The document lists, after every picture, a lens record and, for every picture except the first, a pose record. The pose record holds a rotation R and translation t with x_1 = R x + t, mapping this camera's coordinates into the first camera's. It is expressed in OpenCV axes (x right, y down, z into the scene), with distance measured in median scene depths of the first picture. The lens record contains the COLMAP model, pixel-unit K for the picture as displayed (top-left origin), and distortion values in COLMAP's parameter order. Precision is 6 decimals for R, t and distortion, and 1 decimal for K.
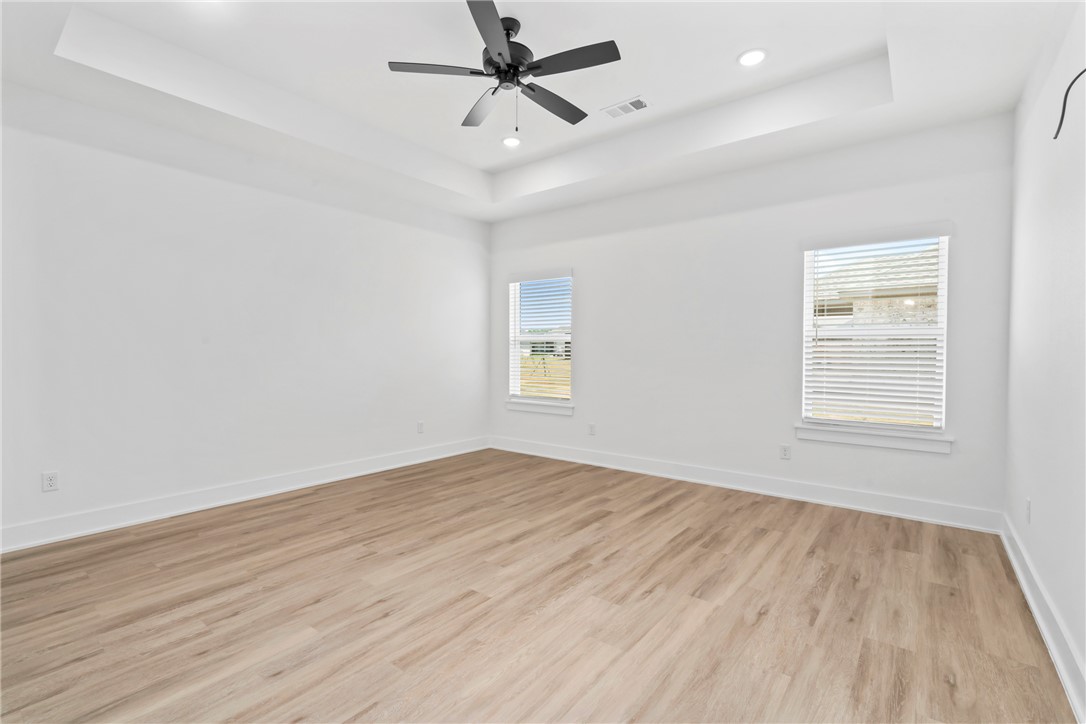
lens RADIAL K [[497.3, 0, 541.6], [0, 497.3, 349.4], [0, 0, 1]] dist [-0.003190, 0.000092]
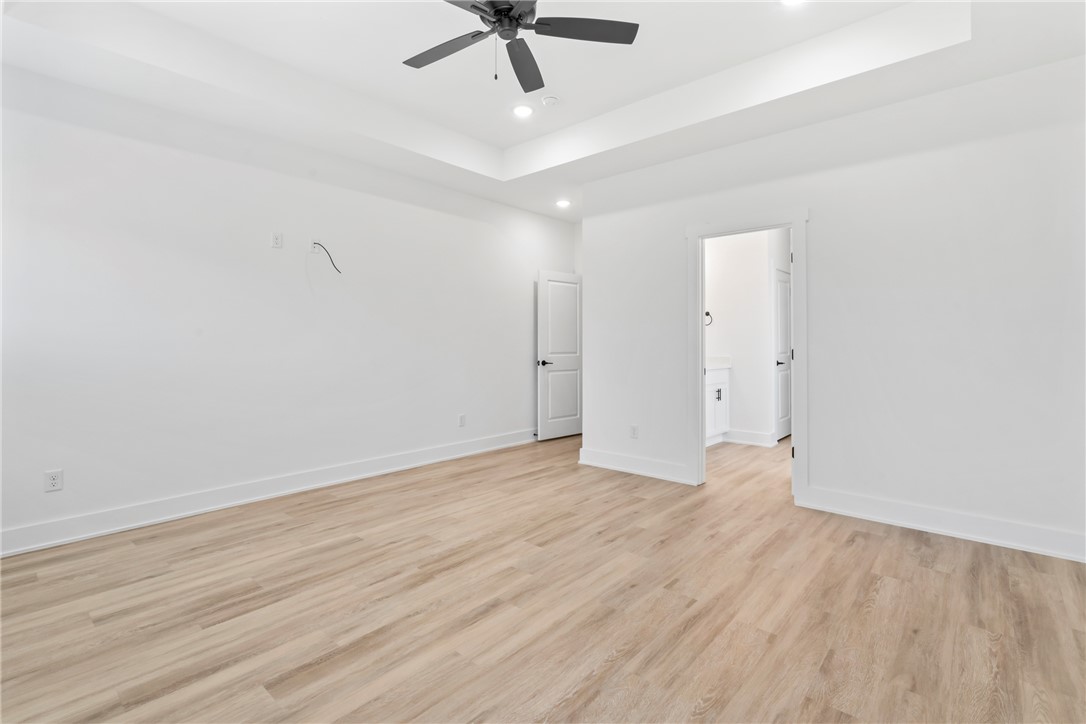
lens RADIAL K [[497.3, 0, 541.6], [0, 497.3, 349.4], [0, 0, 1]] dist [-0.003190, 0.000092]
pose [[-0.998389, -0.002439, 0.056693, -0.183020], [-0.002043, 0.999973, 0.007045, 0.011942], [-0.056709, 0.006918, -0.998367, 1.904026]]
